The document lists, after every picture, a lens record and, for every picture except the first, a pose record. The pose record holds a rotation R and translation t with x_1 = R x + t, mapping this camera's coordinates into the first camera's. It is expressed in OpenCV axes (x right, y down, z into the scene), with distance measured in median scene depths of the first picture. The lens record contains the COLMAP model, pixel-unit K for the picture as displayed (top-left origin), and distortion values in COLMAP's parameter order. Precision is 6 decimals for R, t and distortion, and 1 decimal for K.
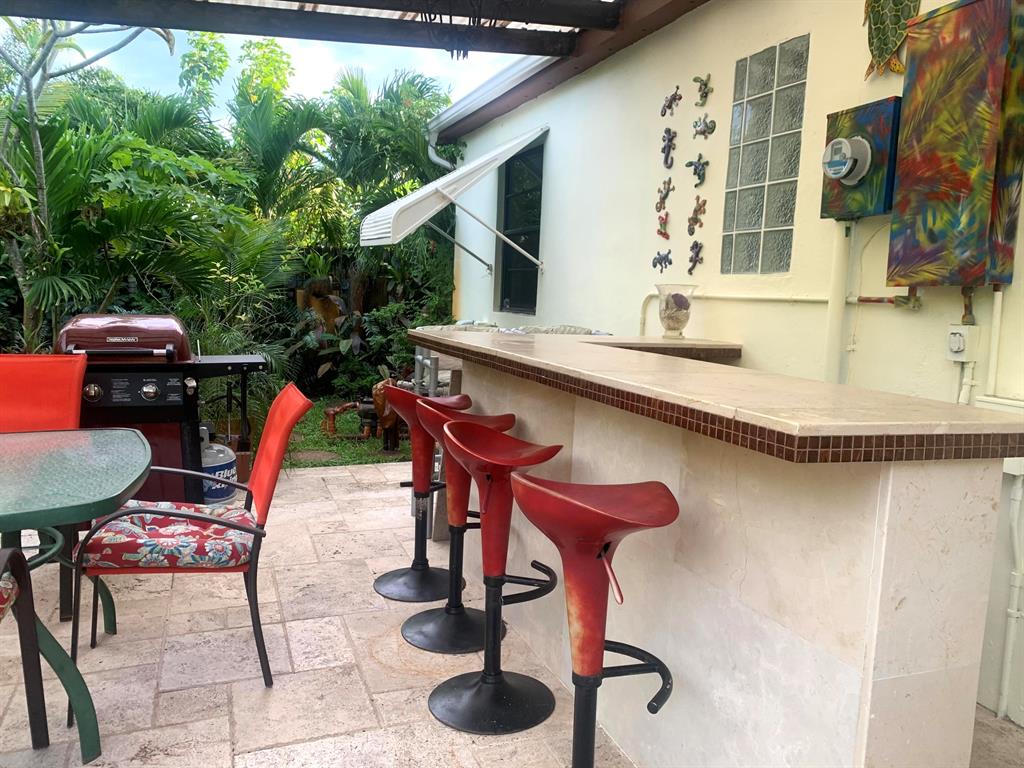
lens RADIAL K [[789.9, 0, 513.2], [0, 789.9, 381.3], [0, 0, 1]] dist [0.066679, -0.079070]
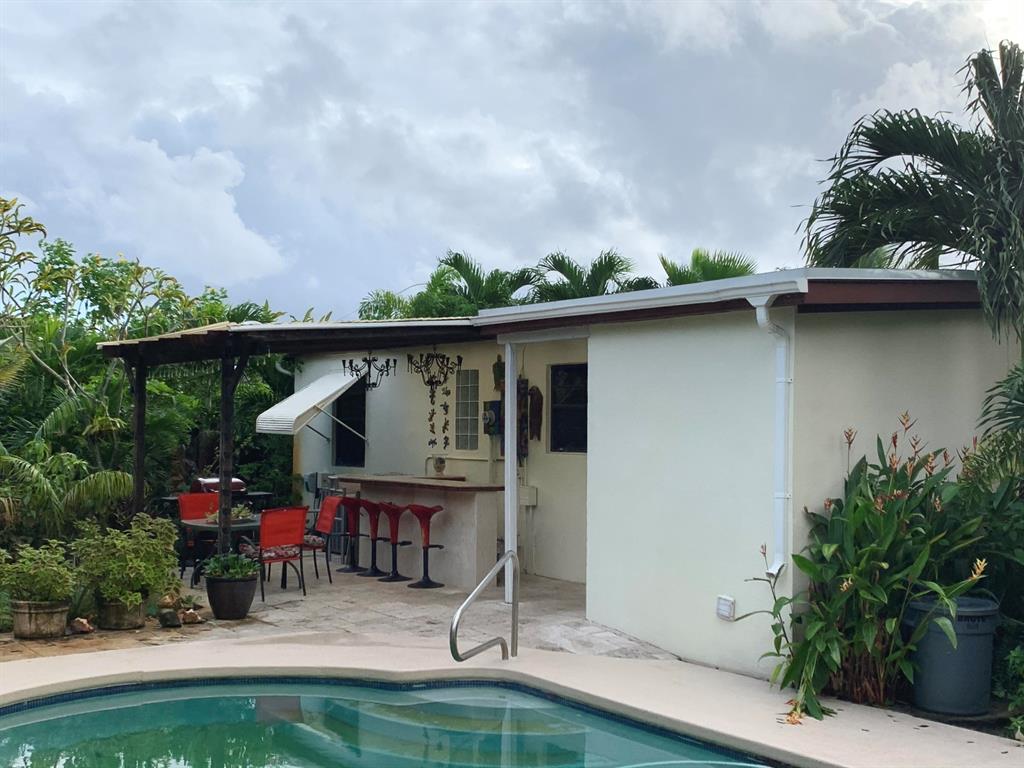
lens RADIAL K [[1193.8, 0, 512.7], [0, 1193.8, 384.2], [0, 0, 1]] dist [0.009110, 0.000000]
pose [[0.963537, -0.029023, 0.265997, -0.564589], [0.065769, 0.989291, -0.130297, 0.165918], [-0.259367, 0.143040, 0.955127, -2.679068]]
